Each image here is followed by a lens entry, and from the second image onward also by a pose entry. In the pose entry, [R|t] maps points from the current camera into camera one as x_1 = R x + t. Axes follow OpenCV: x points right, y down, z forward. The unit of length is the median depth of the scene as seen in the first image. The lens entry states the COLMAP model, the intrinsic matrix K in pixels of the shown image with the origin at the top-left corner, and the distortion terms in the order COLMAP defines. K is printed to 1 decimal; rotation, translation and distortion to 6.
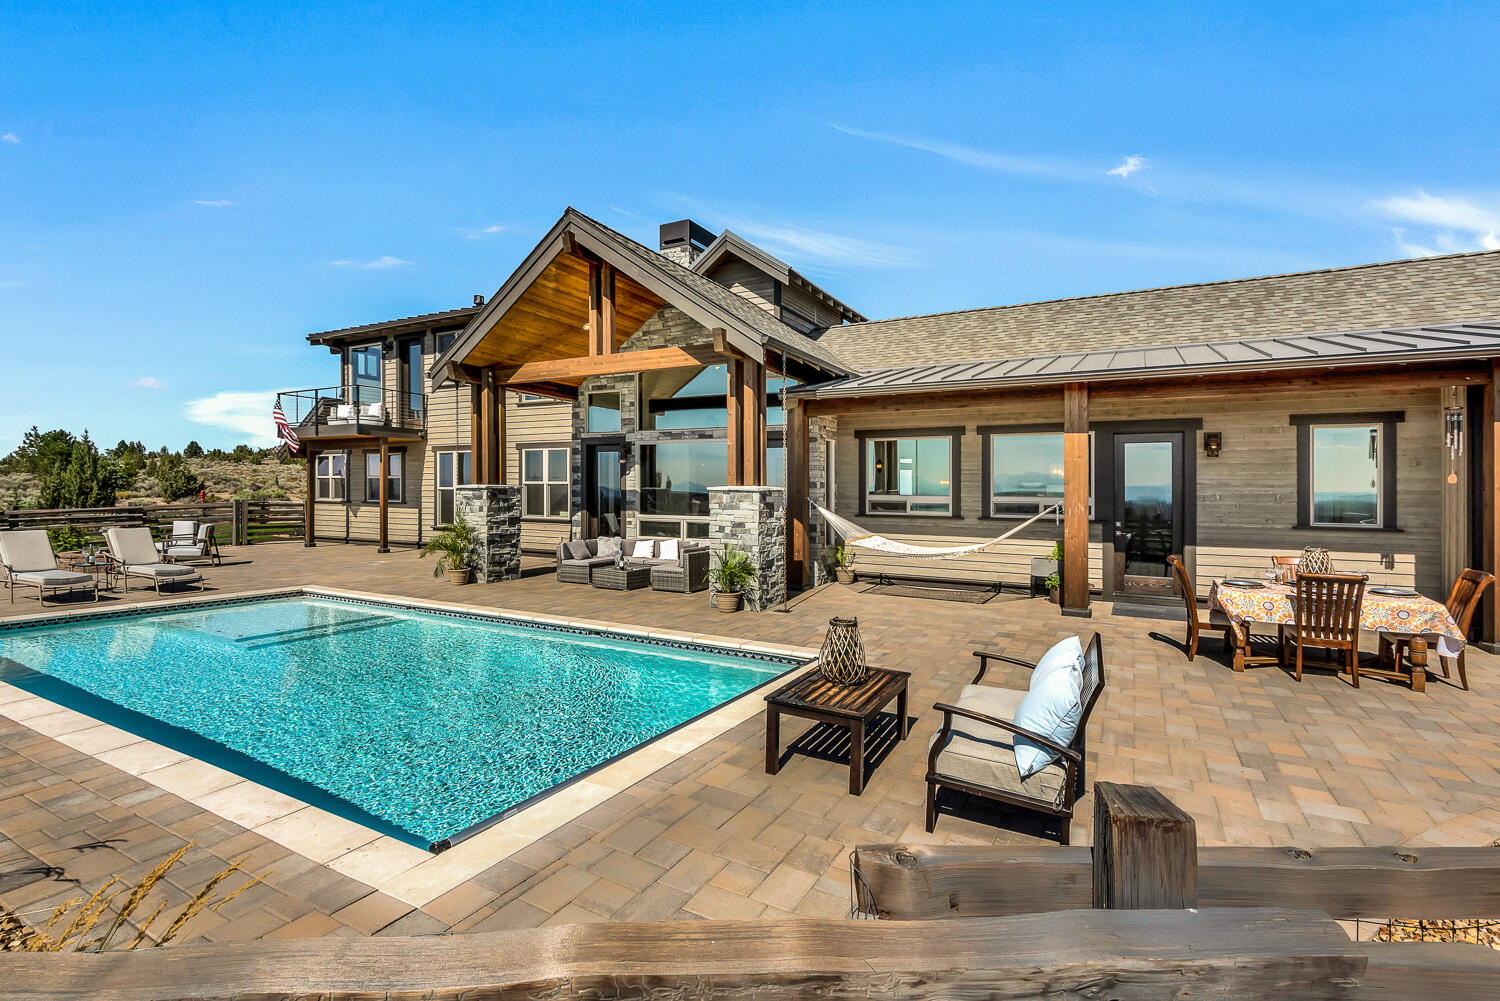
lens RADIAL K [[688.6, 0, 750.0], [0, 688.6, 500.5], [0, 0, 1]] dist [0.001131, -0.000024]
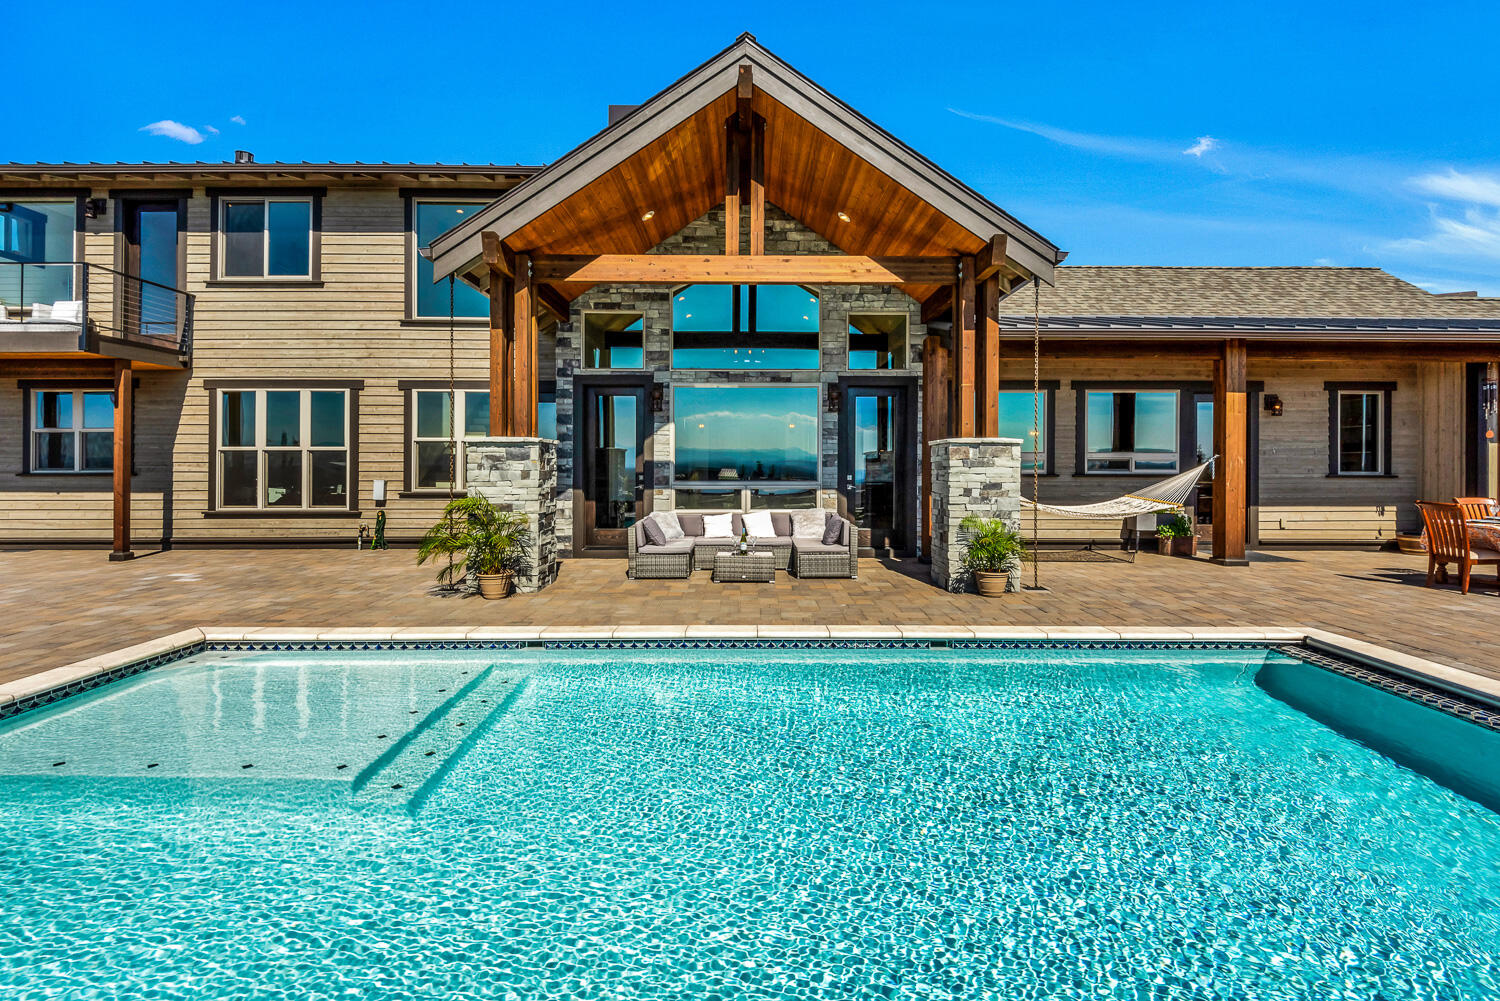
lens RADIAL K [[706.1, 0, 750.2], [0, 706.1, 458.7], [0, 0, 1]] dist [-0.003108, -0.000770]
pose [[0.871988, -0.005684, 0.489494, -0.545785], [0.013680, 0.999825, -0.012760, 0.008467], [-0.489336, 0.017823, 0.871913, 0.347989]]
